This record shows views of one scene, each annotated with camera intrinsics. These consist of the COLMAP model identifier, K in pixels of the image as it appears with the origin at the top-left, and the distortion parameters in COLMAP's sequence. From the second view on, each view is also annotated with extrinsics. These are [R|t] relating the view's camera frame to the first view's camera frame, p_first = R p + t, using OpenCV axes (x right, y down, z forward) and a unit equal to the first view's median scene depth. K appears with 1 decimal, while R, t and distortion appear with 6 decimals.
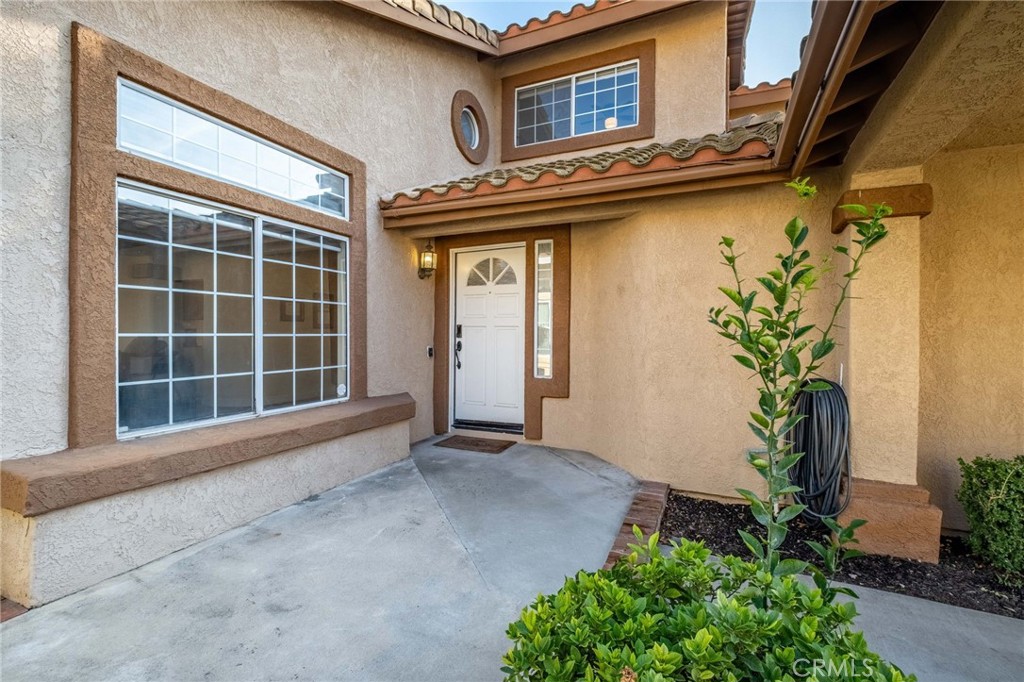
lens RADIAL K [[462.1, 0, 525.5], [0, 462.1, 337.6], [0, 0, 1]] dist [-0.002517, -0.001763]
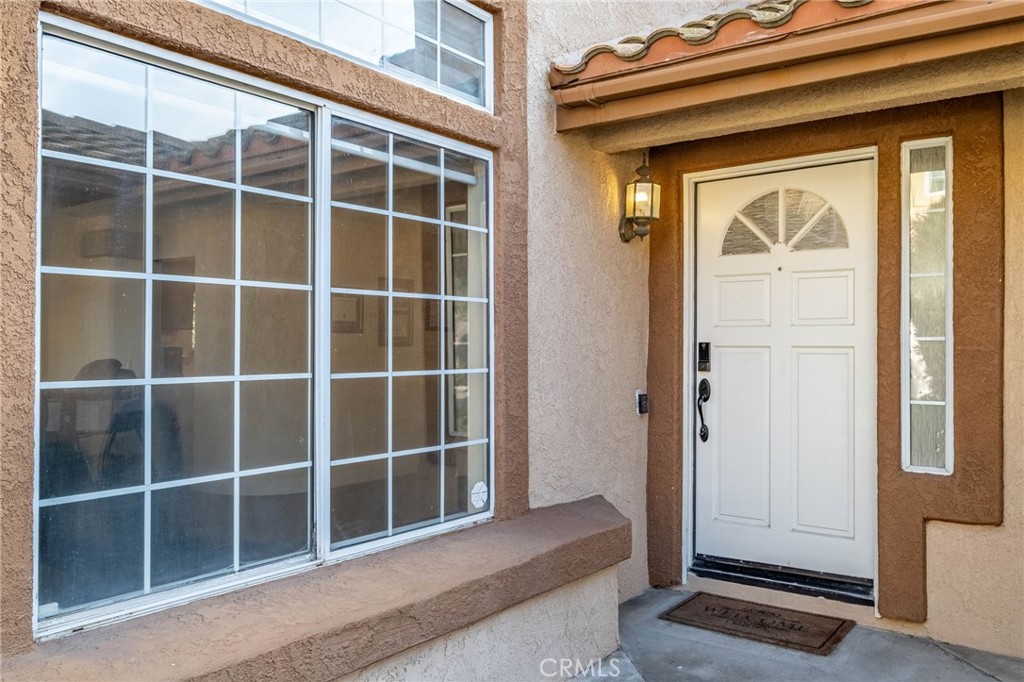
lens RADIAL K [[844.5, 0, 511.8], [0, 844.5, 336.5], [0, 0, 1]] dist [0.000922, 0.022704]
pose [[0.972448, -0.003671, -0.233091, -0.169451], [-0.000867, 0.999812, -0.019364, -0.021755], [0.233118, 0.019032, 0.972262, 0.206470]]
